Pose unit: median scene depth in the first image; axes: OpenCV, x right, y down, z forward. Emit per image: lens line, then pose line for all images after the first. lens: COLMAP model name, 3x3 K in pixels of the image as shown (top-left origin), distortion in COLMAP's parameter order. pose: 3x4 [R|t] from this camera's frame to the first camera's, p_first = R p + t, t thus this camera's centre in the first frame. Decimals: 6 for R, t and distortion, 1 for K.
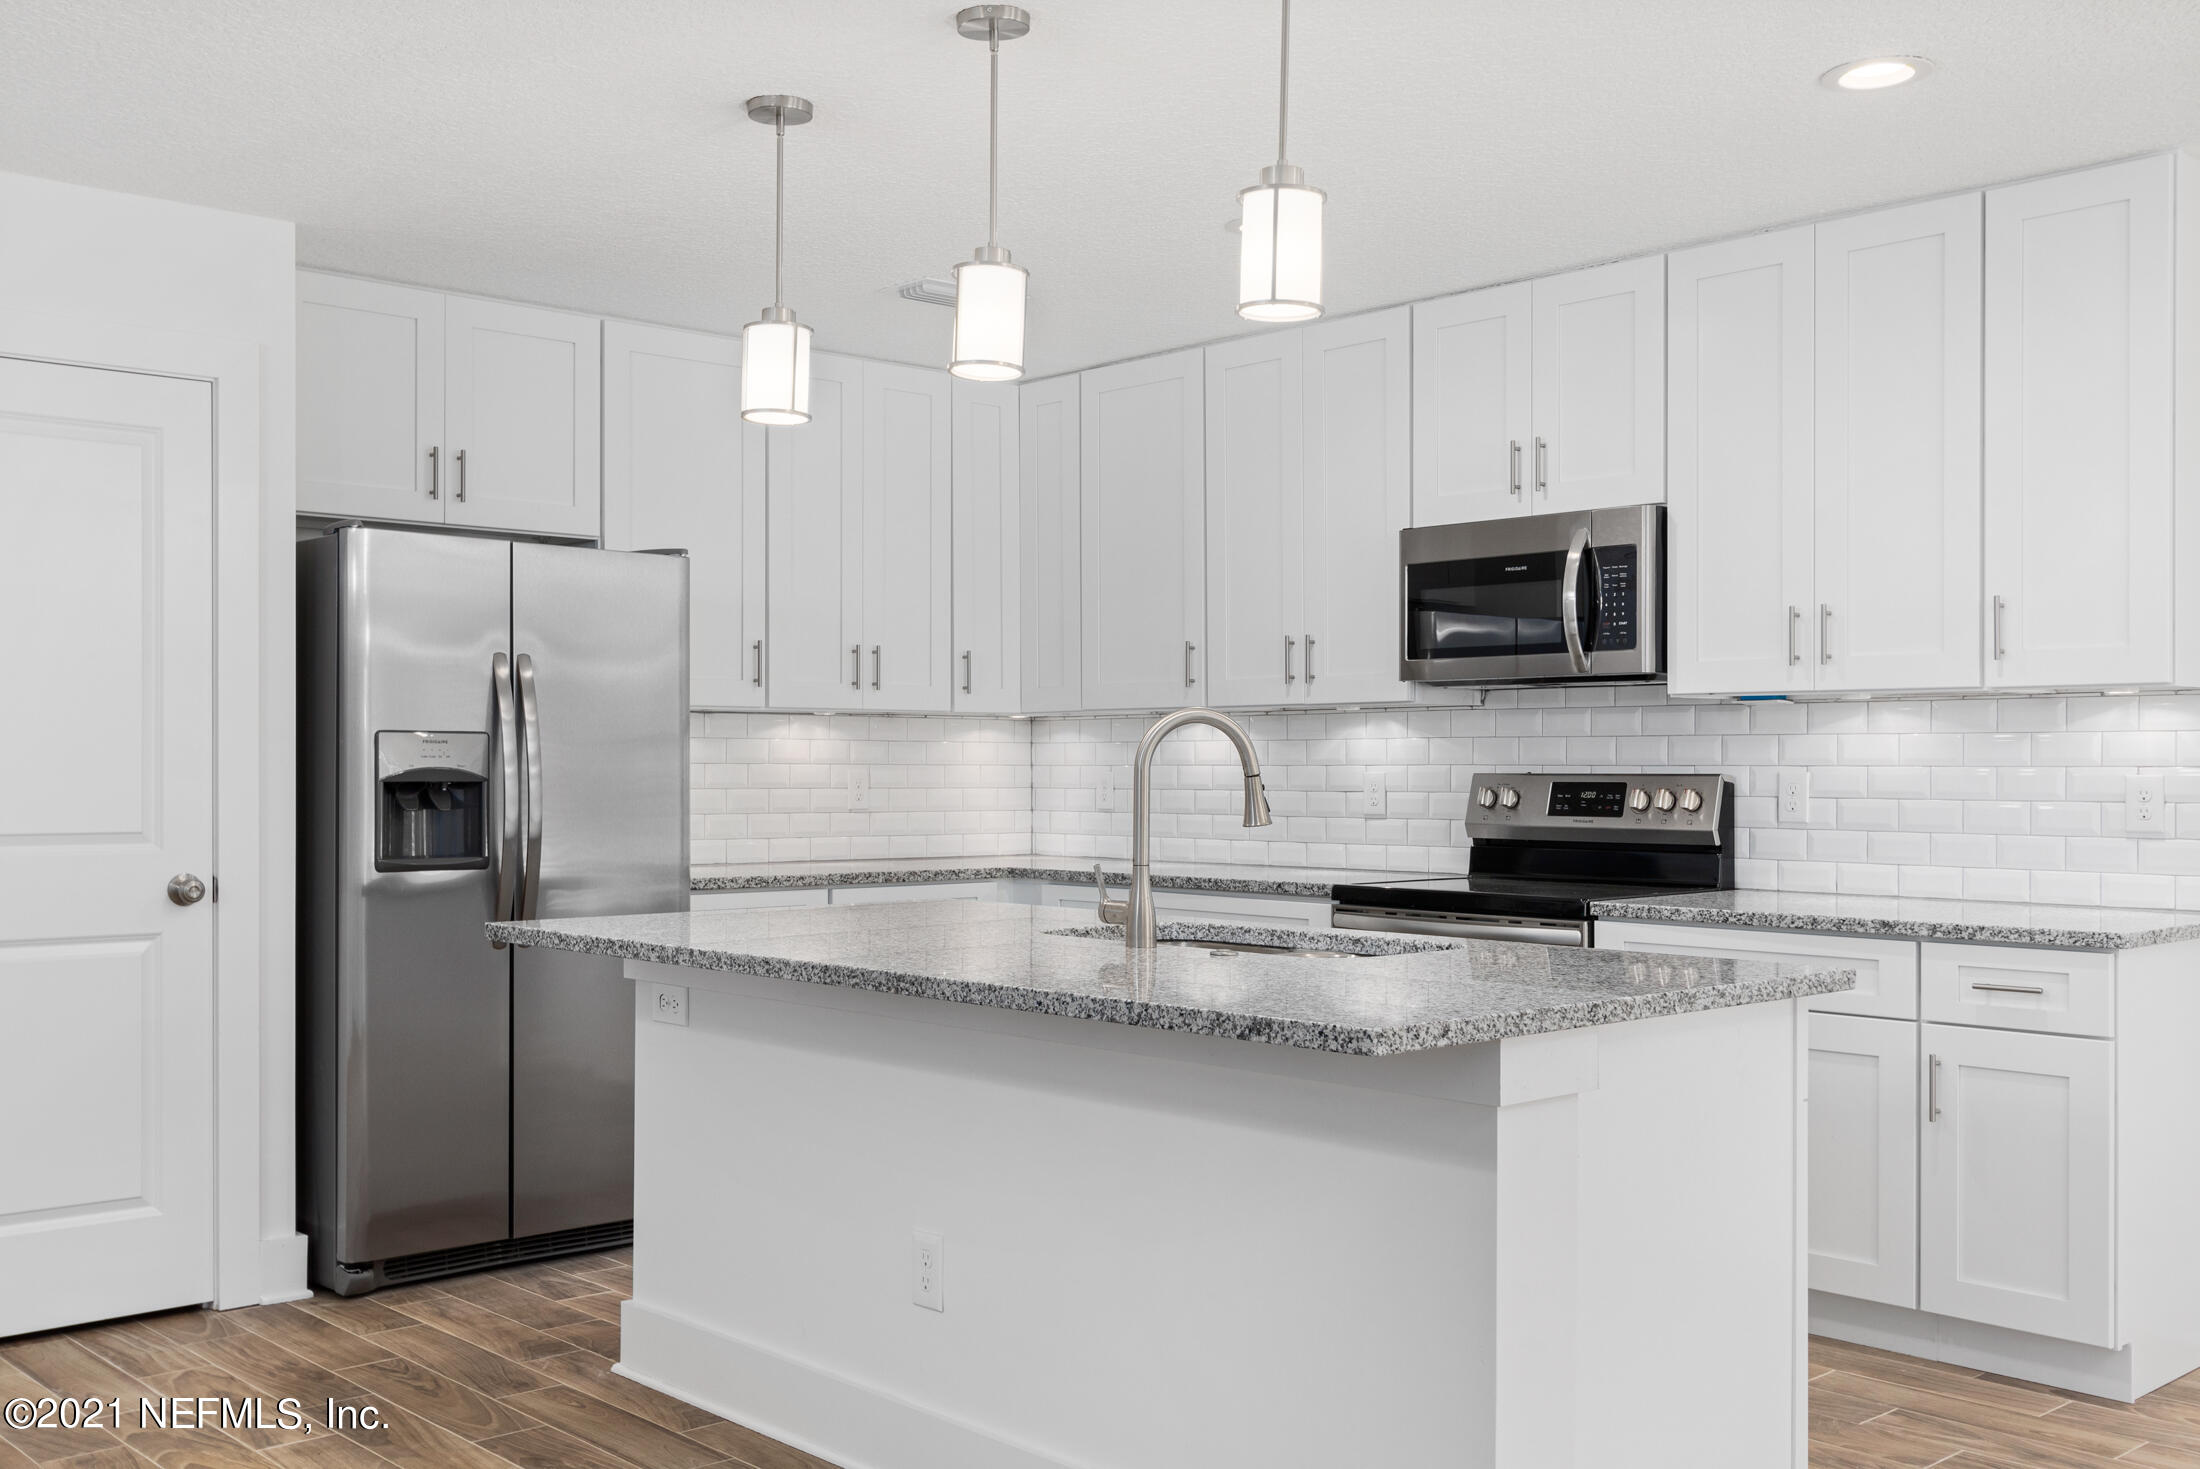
lens RADIAL K [[2136.0, 0, 1100.9], [0, 2136.0, 769.8], [0, 0, 1]] dist [0.010165, 0.010893]
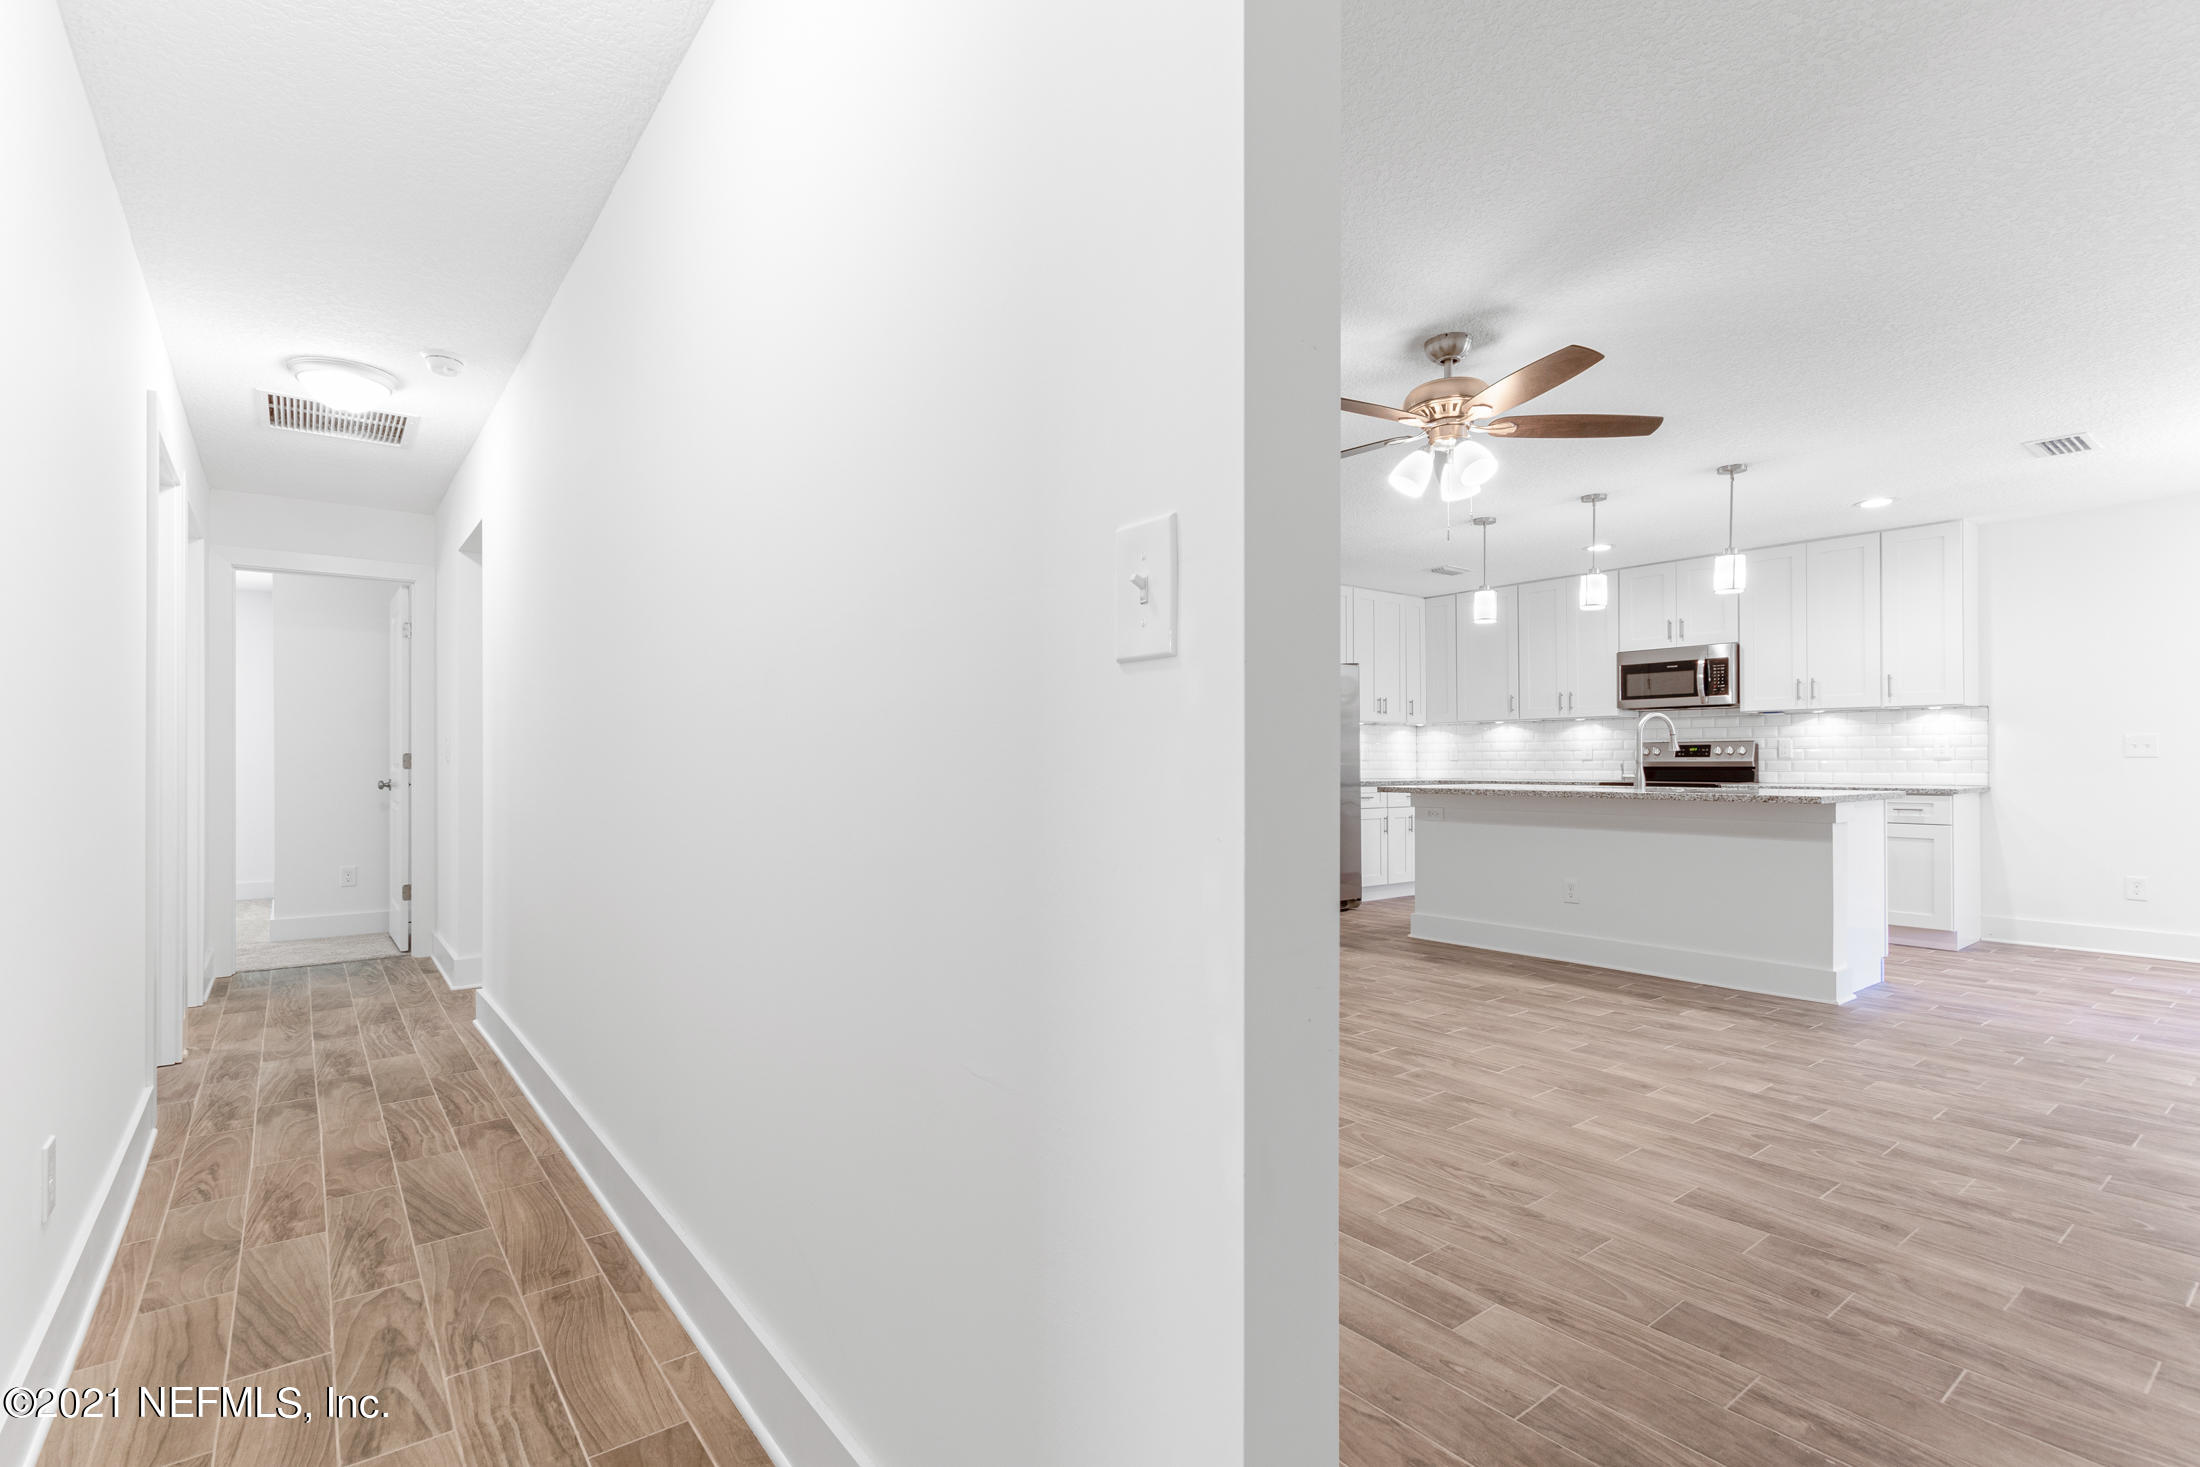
lens RADIAL K [[1009.8, 0, 1089.1], [0, 1009.8, 755.8], [0, 0, 1]] dist [0.001986, 0.000244]
pose [[0.994843, -0.004225, -0.101344, -0.424287], [0.003414, 0.999961, -0.008172, 0.029101], [0.101374, 0.007783, 0.994818, -0.372741]]
